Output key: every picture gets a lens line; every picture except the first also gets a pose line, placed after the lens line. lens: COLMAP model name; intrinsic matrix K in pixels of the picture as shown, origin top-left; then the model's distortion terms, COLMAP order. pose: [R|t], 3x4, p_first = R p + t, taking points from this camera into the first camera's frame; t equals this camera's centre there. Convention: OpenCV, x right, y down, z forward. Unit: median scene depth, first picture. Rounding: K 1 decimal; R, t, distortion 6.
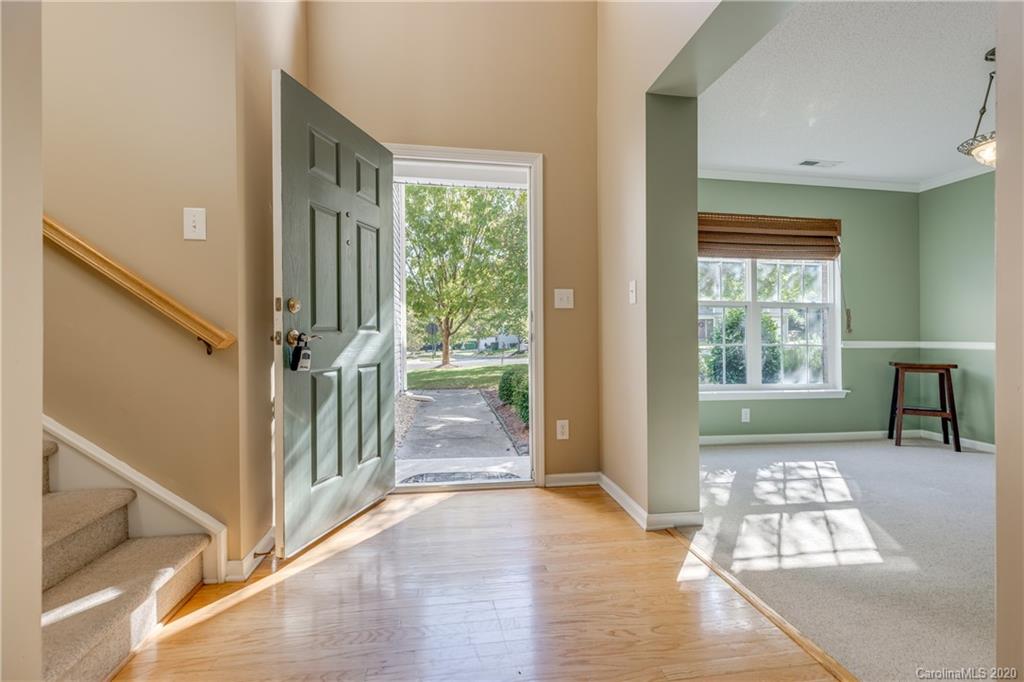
lens RADIAL K [[461.1, 0, 518.6], [0, 461.1, 327.2], [0, 0, 1]] dist [0.002853, -0.000232]
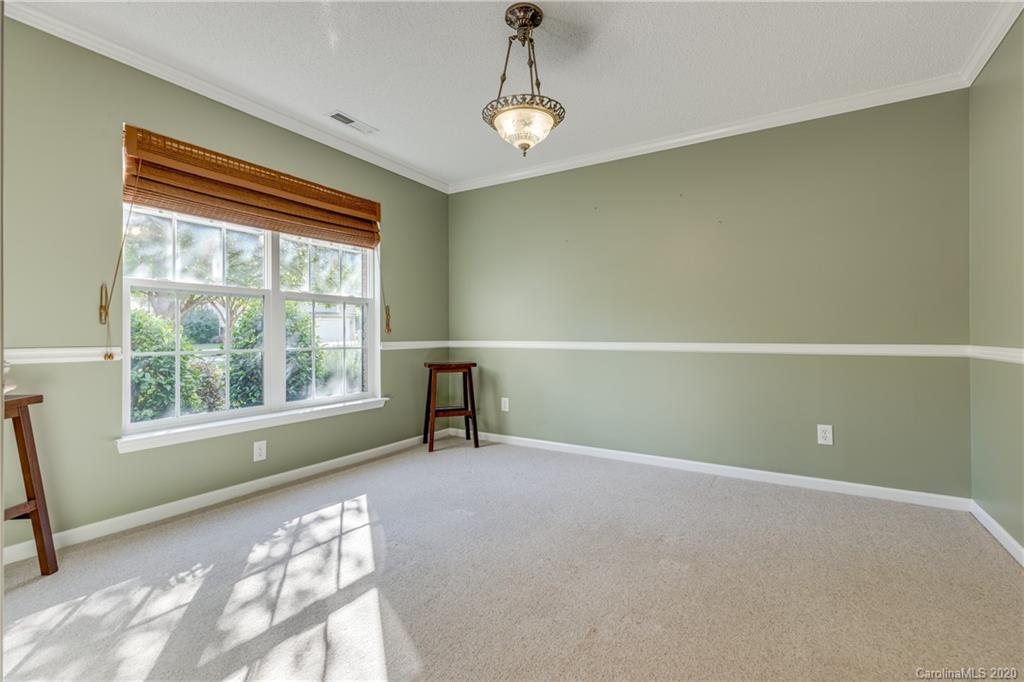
lens RADIAL K [[455.1, 0, 530.1], [0, 455.1, 321.0], [0, 0, 1]] dist [0.001171, 0.000254]
pose [[0.629481, 0.016987, 0.776830, 0.214009], [0.000529, 0.999751, -0.022290, 0.009391], [-0.777016, 0.014443, 0.629315, 0.243974]]
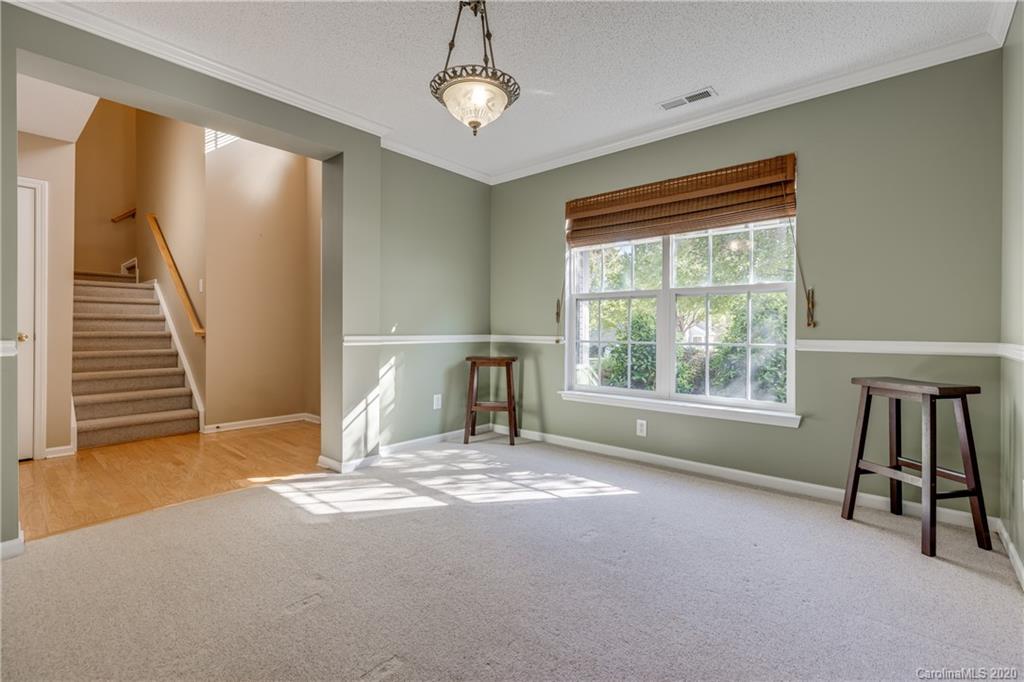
lens RADIAL K [[461.1, 0, 518.6], [0, 461.1, 327.2], [0, 0, 1]] dist [0.002853, -0.000232]
pose [[0.656647, -0.008143, -0.754154, 0.972391], [0.004941, 0.999967, -0.006495, 0.015096], [0.754182, 0.000539, 0.656665, 0.290782]]
